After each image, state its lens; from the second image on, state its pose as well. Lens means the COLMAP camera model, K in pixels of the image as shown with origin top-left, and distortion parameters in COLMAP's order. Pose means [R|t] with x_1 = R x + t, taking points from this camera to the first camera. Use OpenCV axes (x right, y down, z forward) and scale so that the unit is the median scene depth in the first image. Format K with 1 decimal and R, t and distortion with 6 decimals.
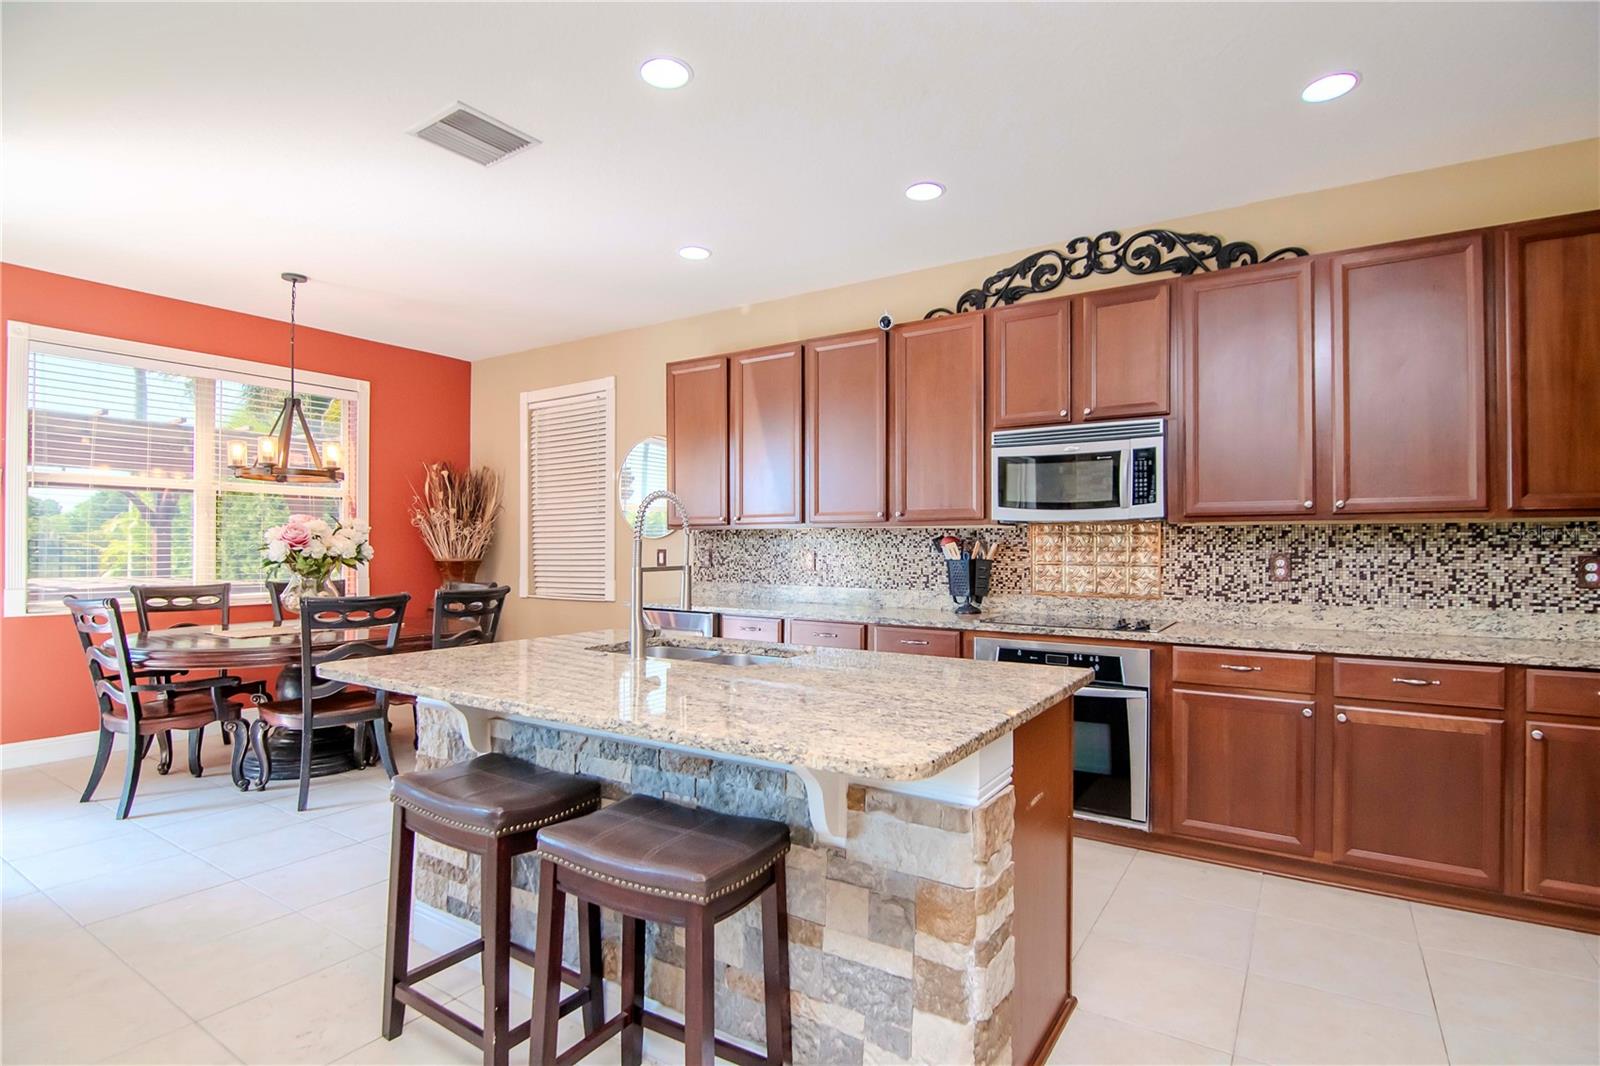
lens RADIAL K [[775.4, 0, 817.1], [0, 775.4, 545.2], [0, 0, 1]] dist [-0.001584, -0.012348]
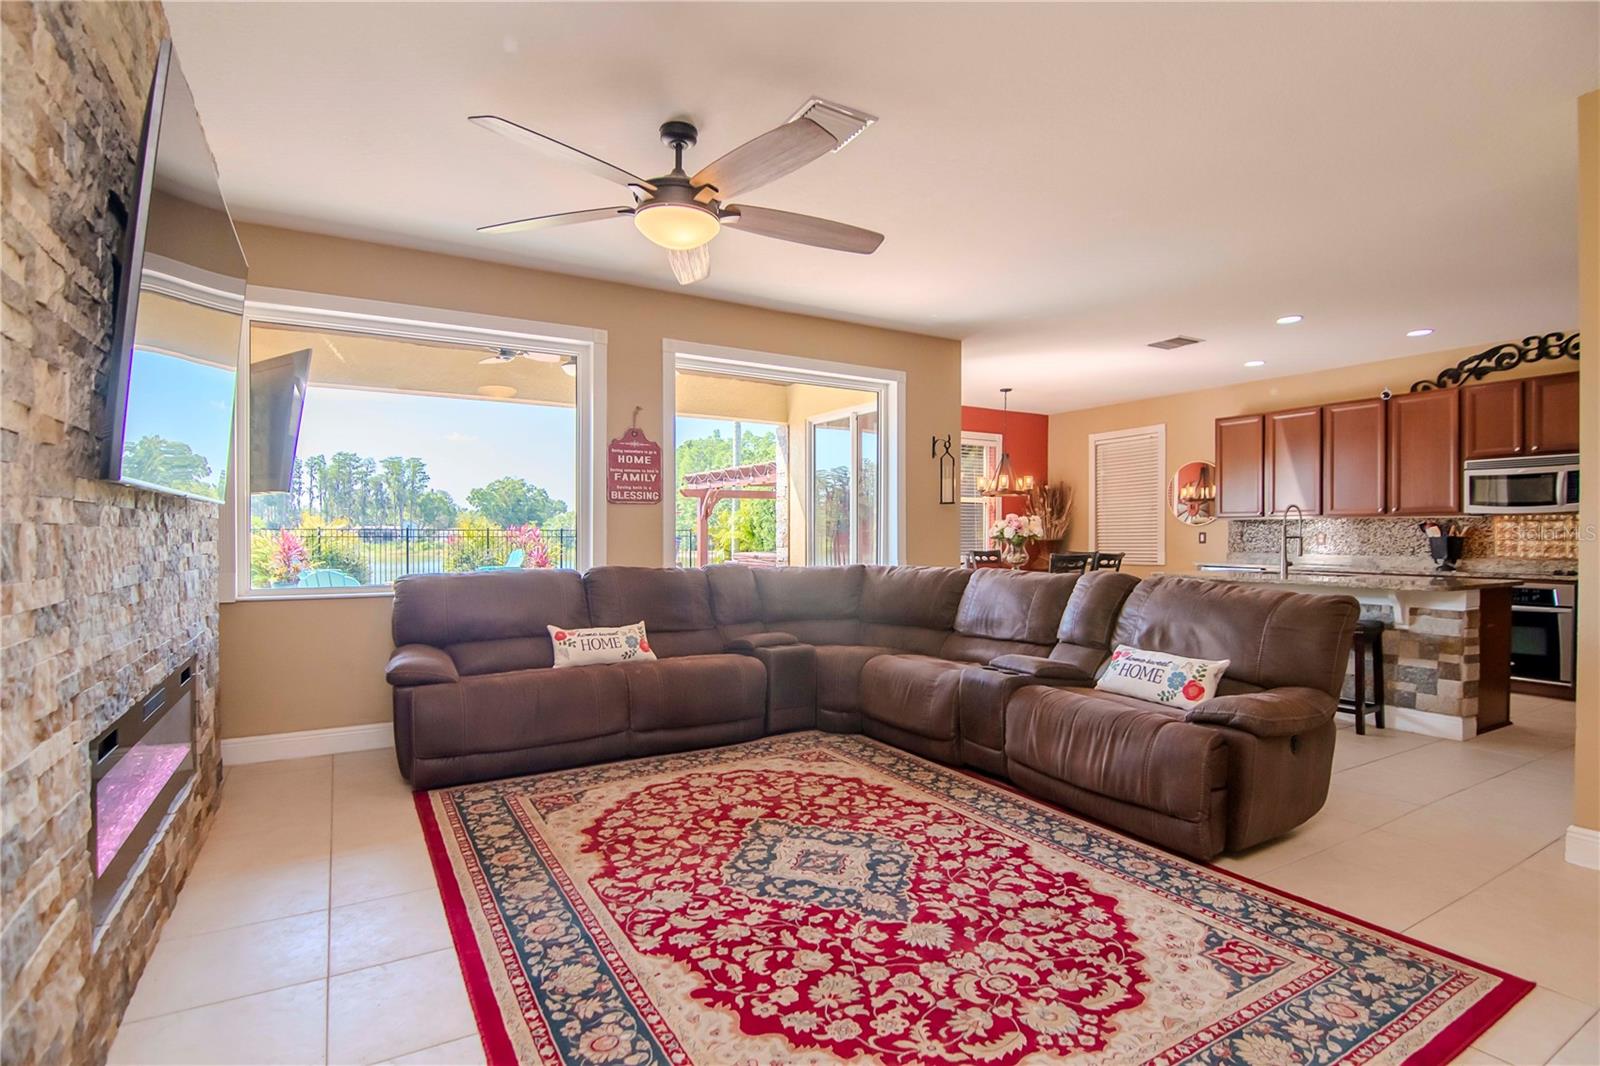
lens RADIAL K [[775.4, 0, 817.1], [0, 775.4, 545.2], [0, 0, 1]] dist [-0.001584, -0.012348]
pose [[0.895090, 0.005152, -0.445855, -0.270922], [0.000840, 0.999912, 0.013241, 0.013513], [0.445884, -0.012227, 0.895007, -1.058456]]
